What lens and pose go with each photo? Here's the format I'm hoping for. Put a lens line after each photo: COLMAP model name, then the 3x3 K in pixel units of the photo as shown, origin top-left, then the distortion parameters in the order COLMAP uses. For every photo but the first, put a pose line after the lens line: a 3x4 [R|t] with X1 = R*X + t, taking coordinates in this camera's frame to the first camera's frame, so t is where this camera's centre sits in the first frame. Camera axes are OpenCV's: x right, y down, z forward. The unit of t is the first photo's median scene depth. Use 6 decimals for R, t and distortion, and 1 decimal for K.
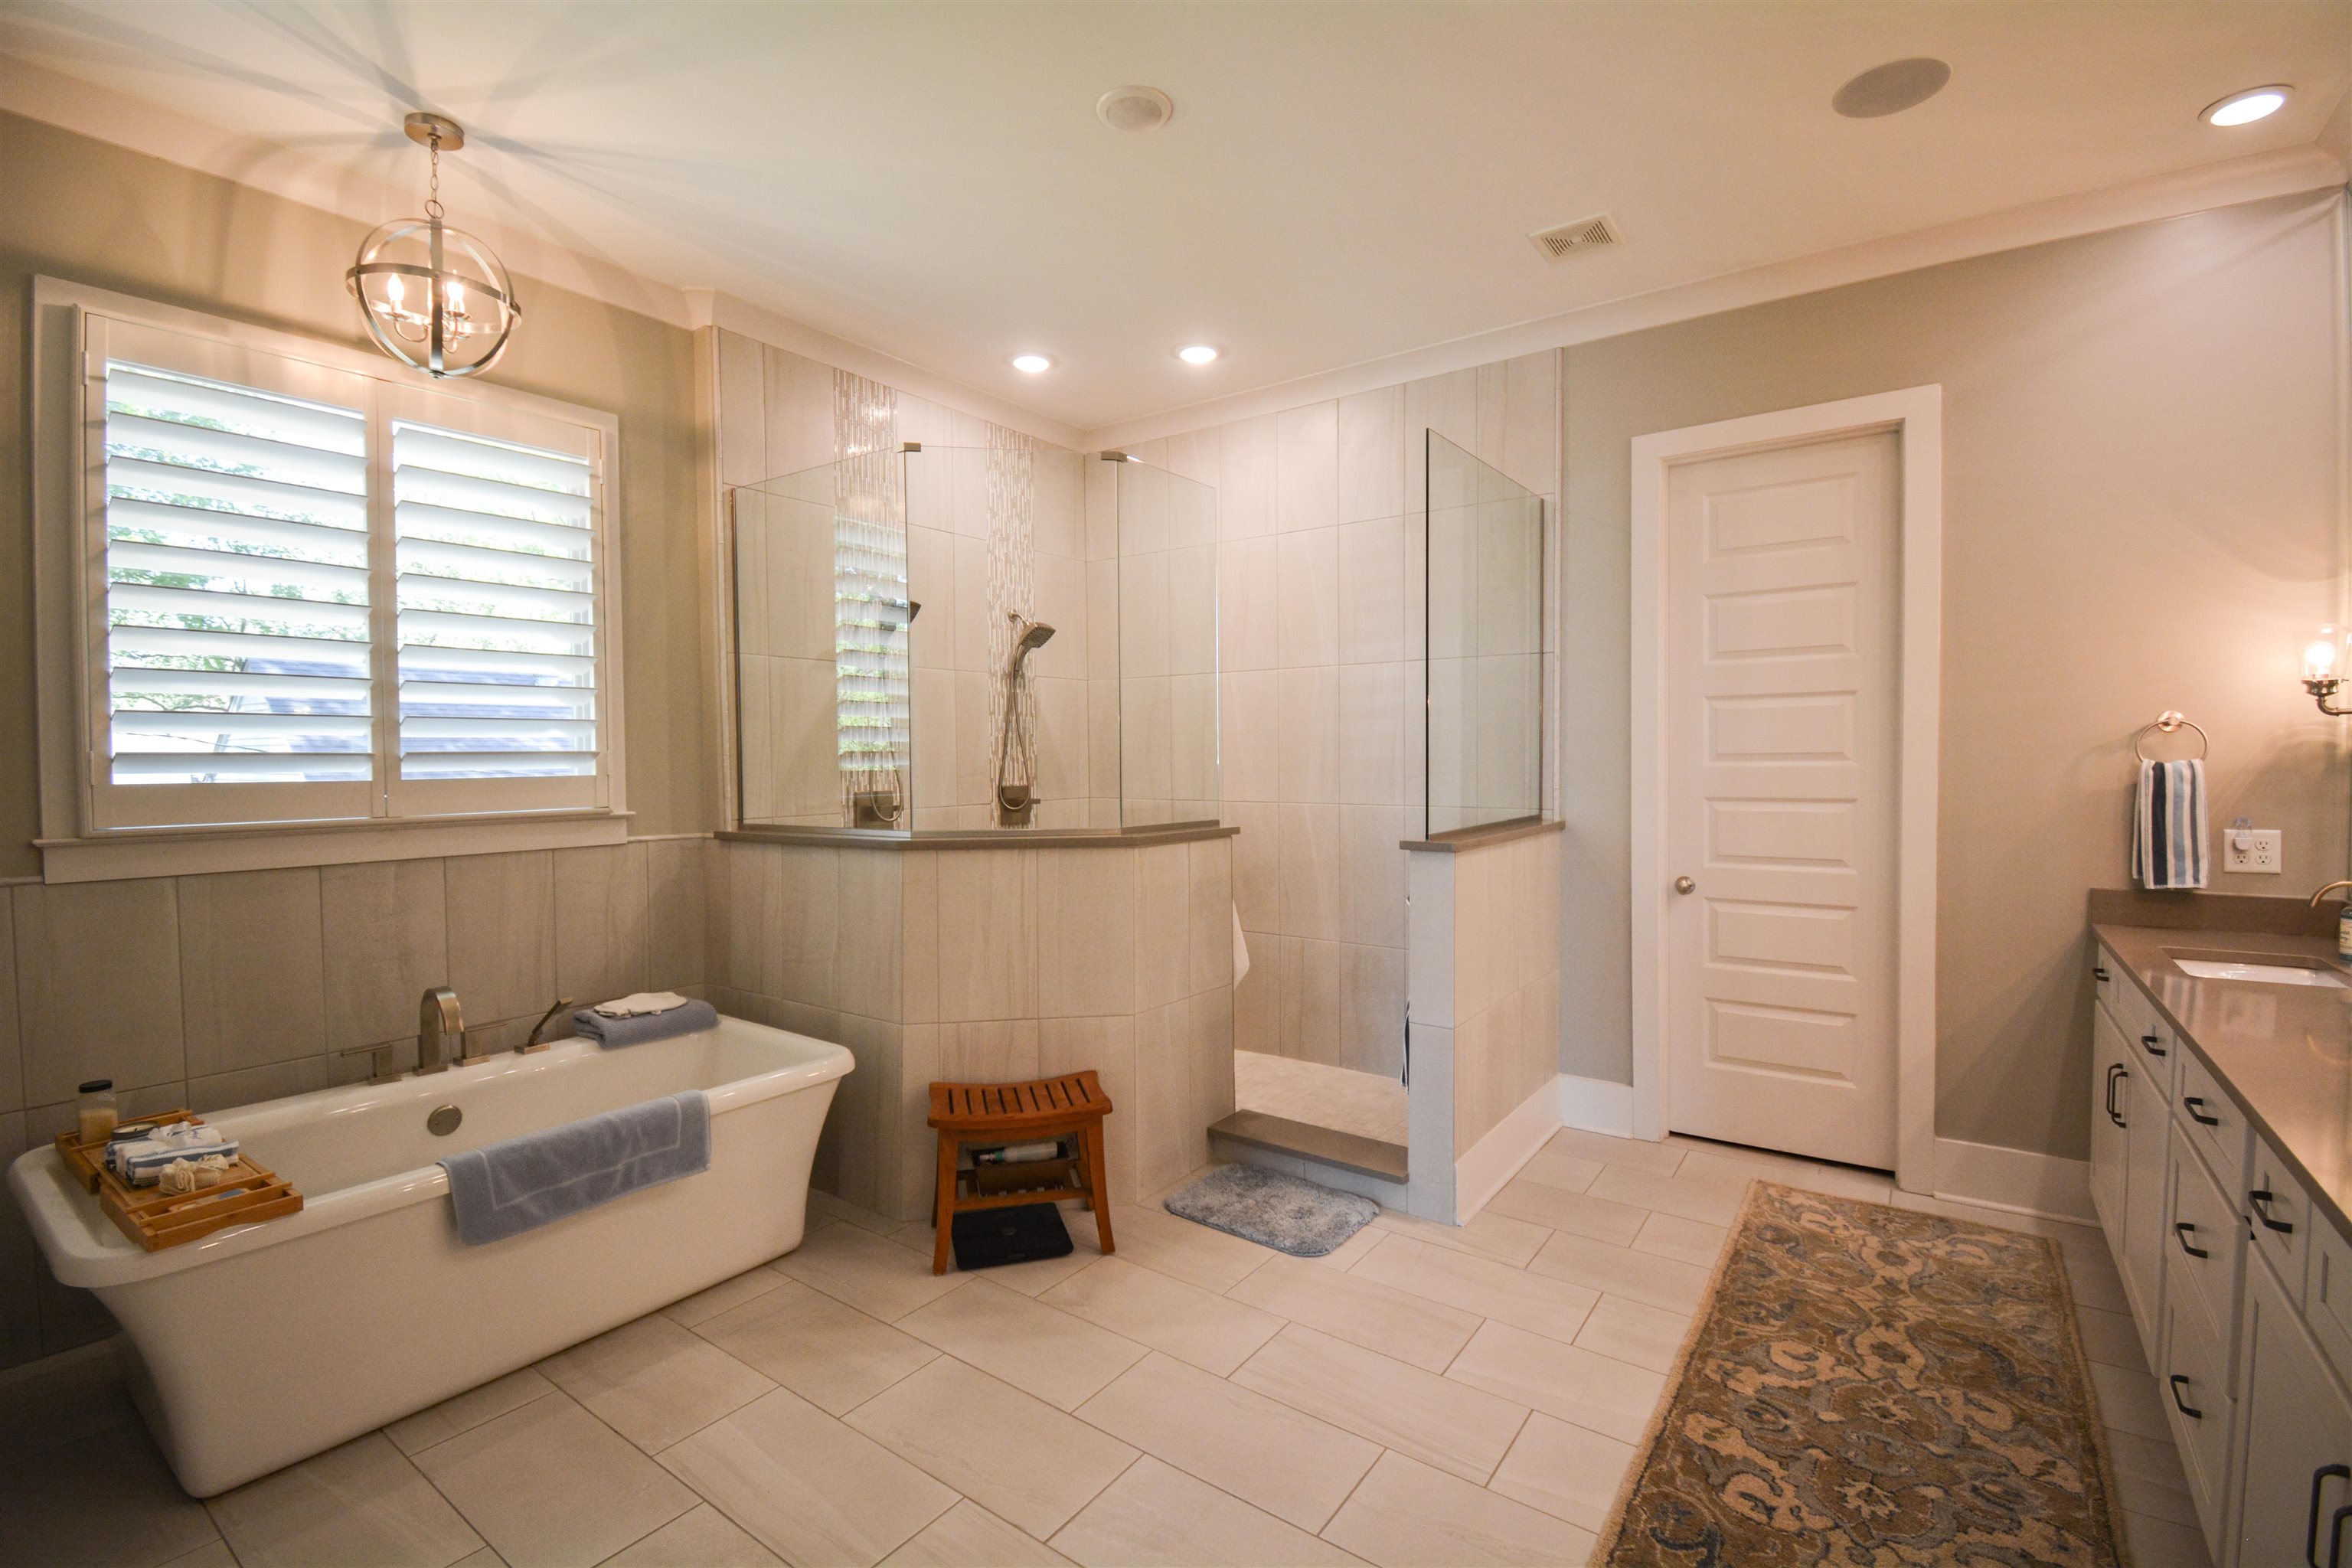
lens RADIAL K [[1047.4, 0, 1165.0], [0, 1047.4, 780.9], [0, 0, 1]] dist [0.009714, -0.017213]
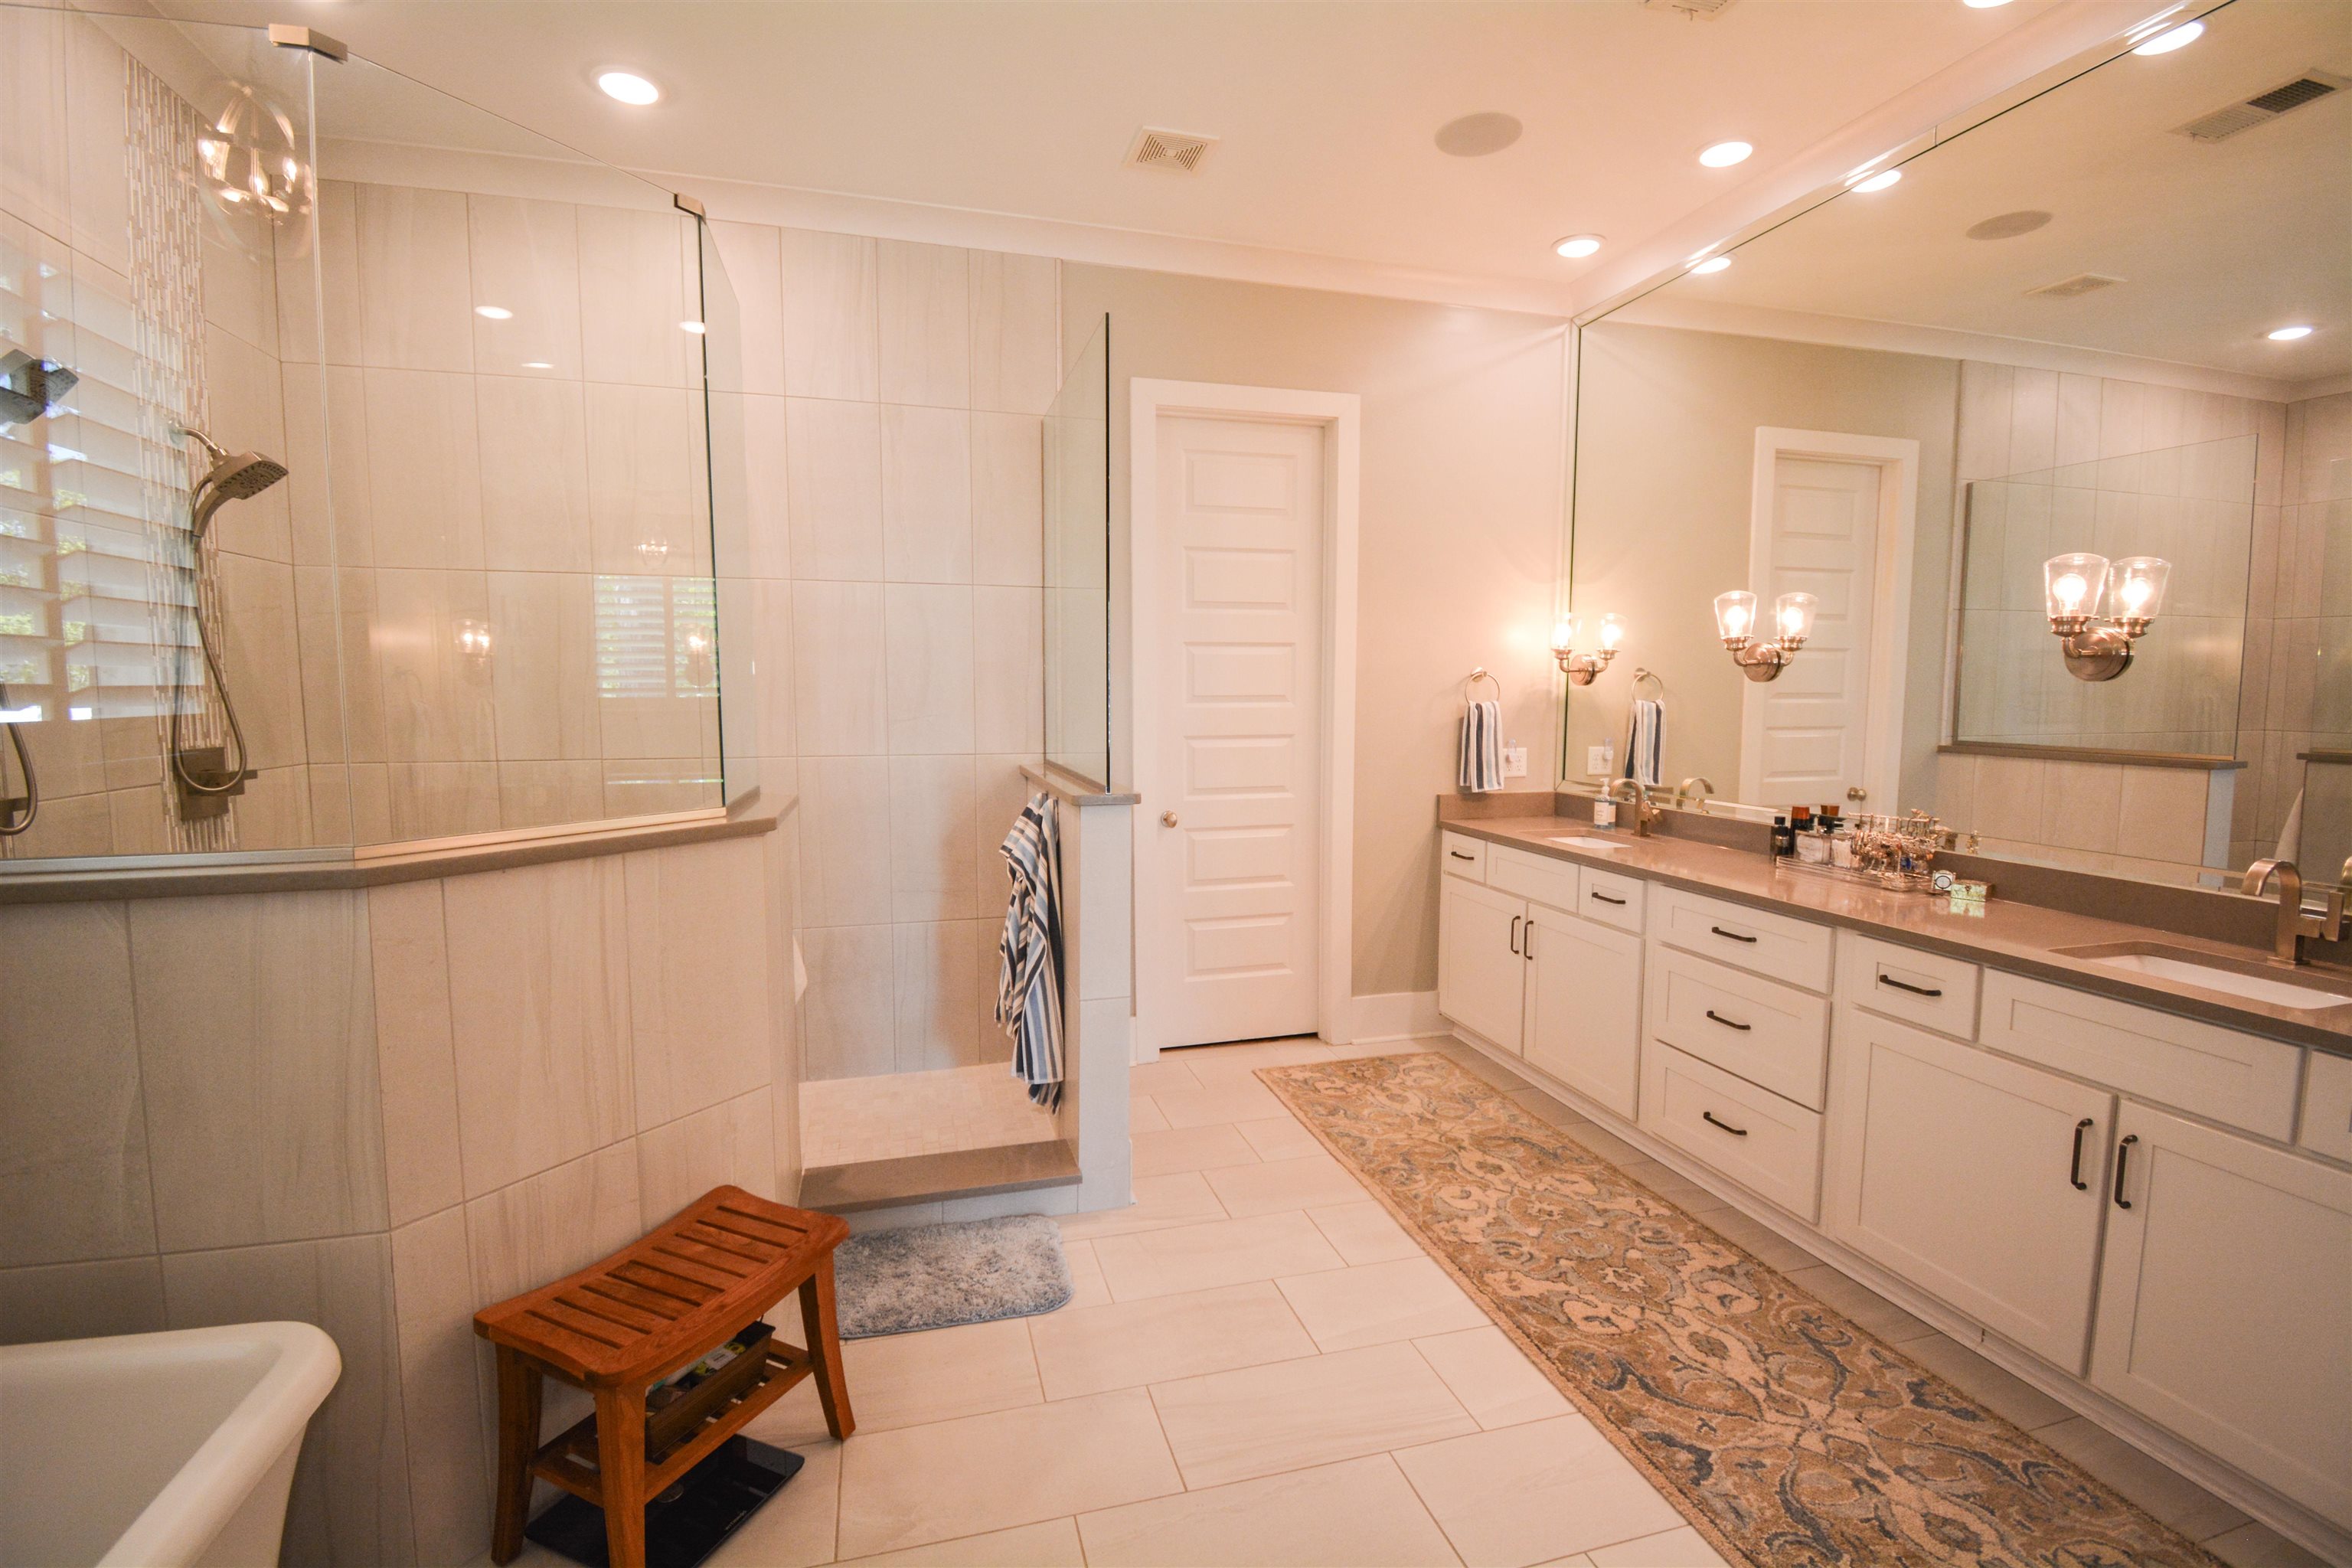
lens RADIAL K [[1047.4, 0, 1180.3], [0, 1047.4, 786.2], [0, 0, 1]] dist [0.009714, -0.017213]
pose [[0.618298, -0.064344, 0.783306, -0.405158], [0.013802, 0.997378, 0.071034, -0.011449], [-0.785823, -0.033109, 0.617565, 0.409564]]
